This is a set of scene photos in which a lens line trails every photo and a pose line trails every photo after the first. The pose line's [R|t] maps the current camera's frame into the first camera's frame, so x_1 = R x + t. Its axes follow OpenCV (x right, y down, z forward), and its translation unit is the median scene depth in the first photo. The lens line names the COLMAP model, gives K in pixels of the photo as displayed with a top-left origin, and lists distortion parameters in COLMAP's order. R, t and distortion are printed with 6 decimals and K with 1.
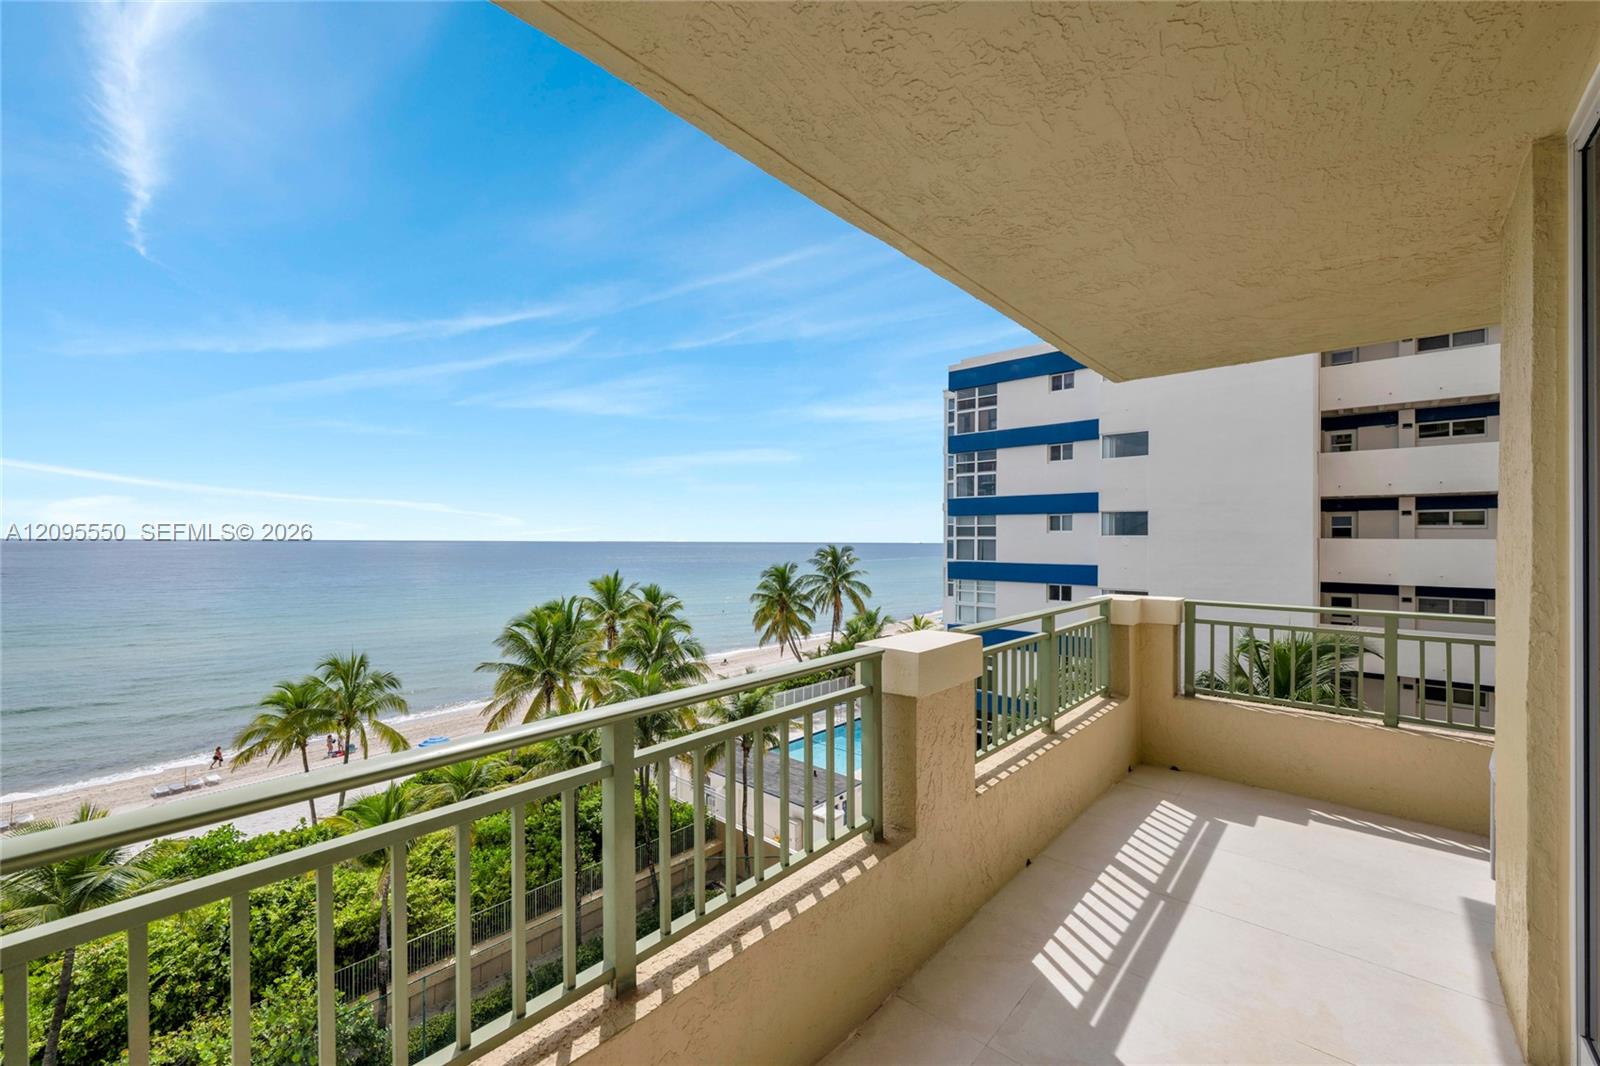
lens RADIAL K [[643.3, 0, 784.1], [0, 643.3, 536.0], [0, 0, 1]] dist [-0.000765, -0.000050]
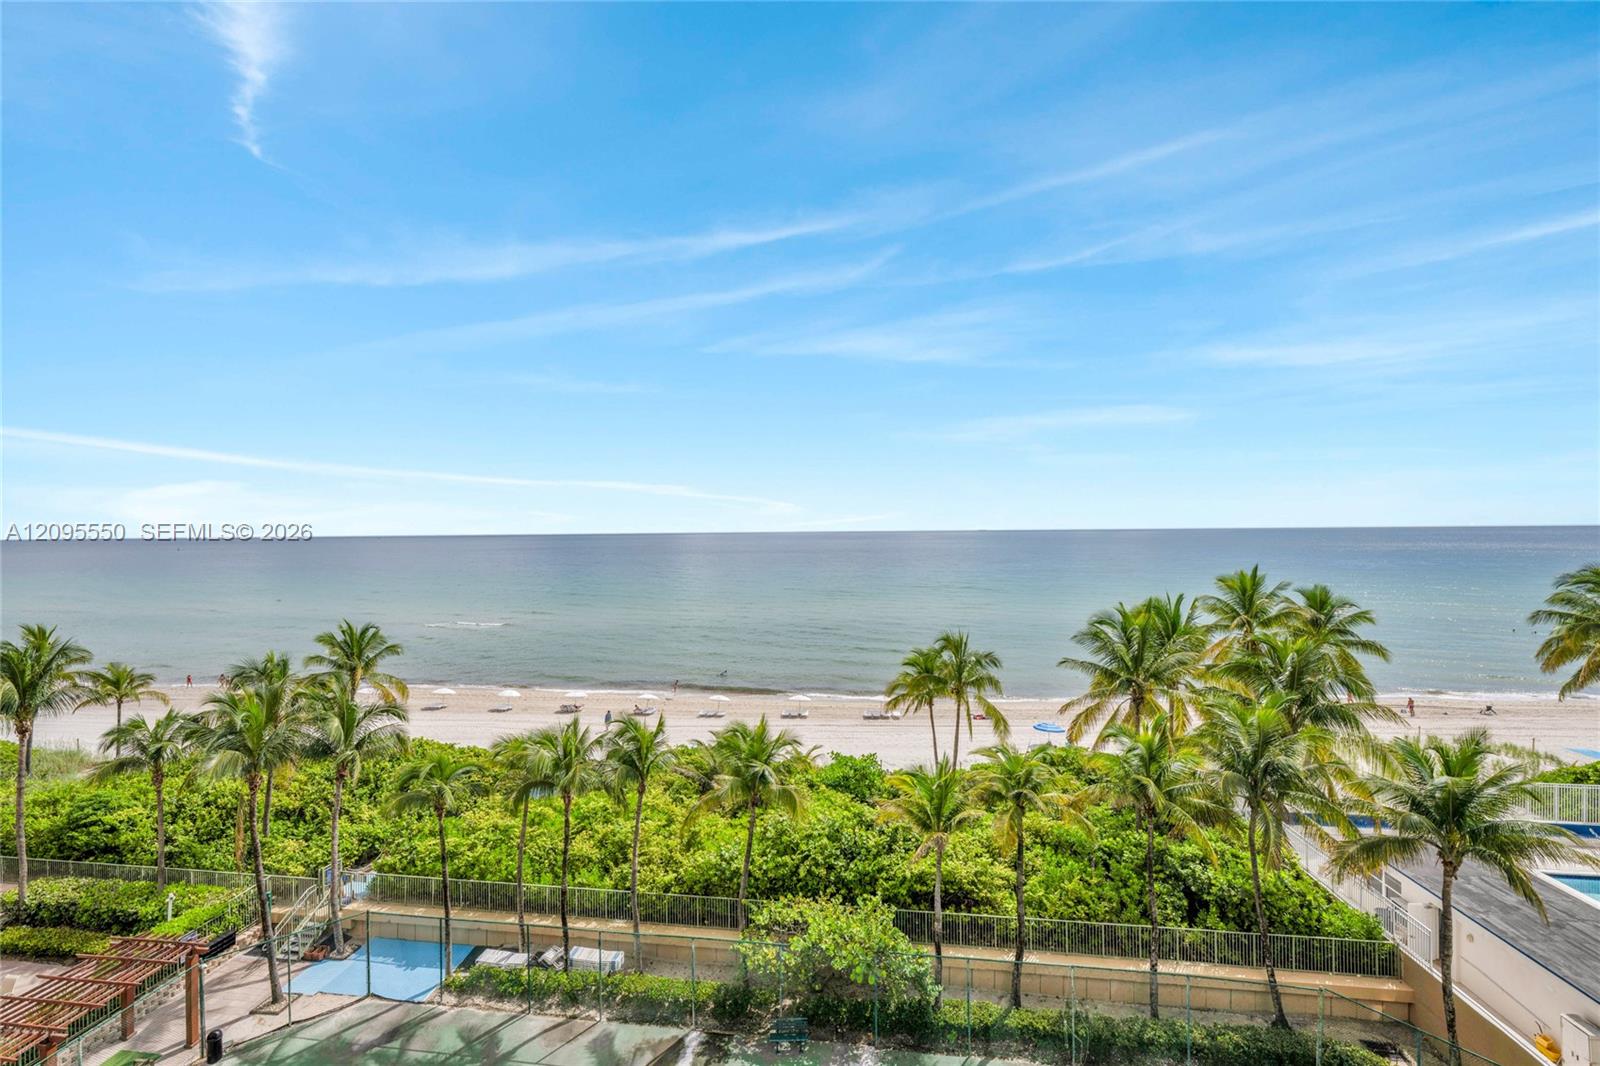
lens RADIAL K [[637.7, 0, 794.2], [0, 637.7, 530.8], [0, 0, 1]] dist [-0.000951, -0.000054]
pose [[0.575419, -0.010045, -0.817797, 0.073420], [0.018576, 0.999827, 0.000790, 0.000425], [0.817648, -0.015646, 0.575506, 0.125229]]
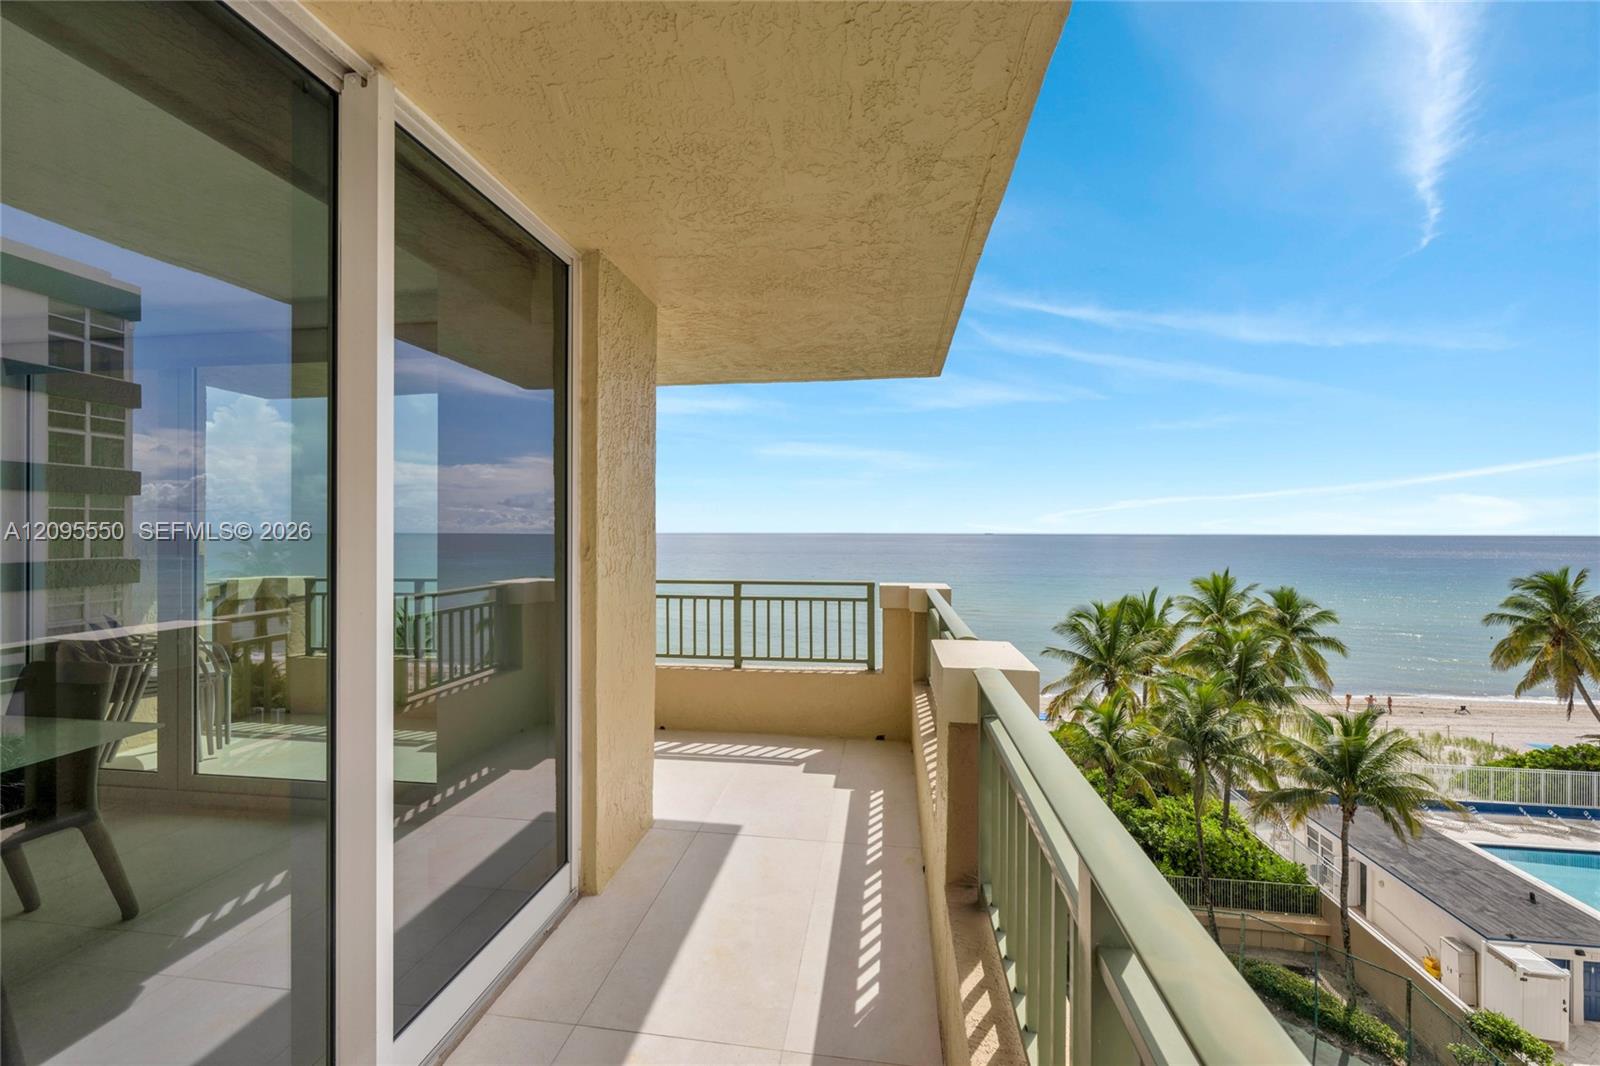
lens RADIAL K [[643.3, 0, 784.1], [0, 643.3, 536.0], [0, 0, 1]] dist [-0.000765, -0.000050]
pose [[0.553410, 0.001512, -0.832907, 0.179550], [0.006639, 0.999959, 0.006226, 0.000916], [0.832882, -0.008975, 0.553377, 0.033634]]
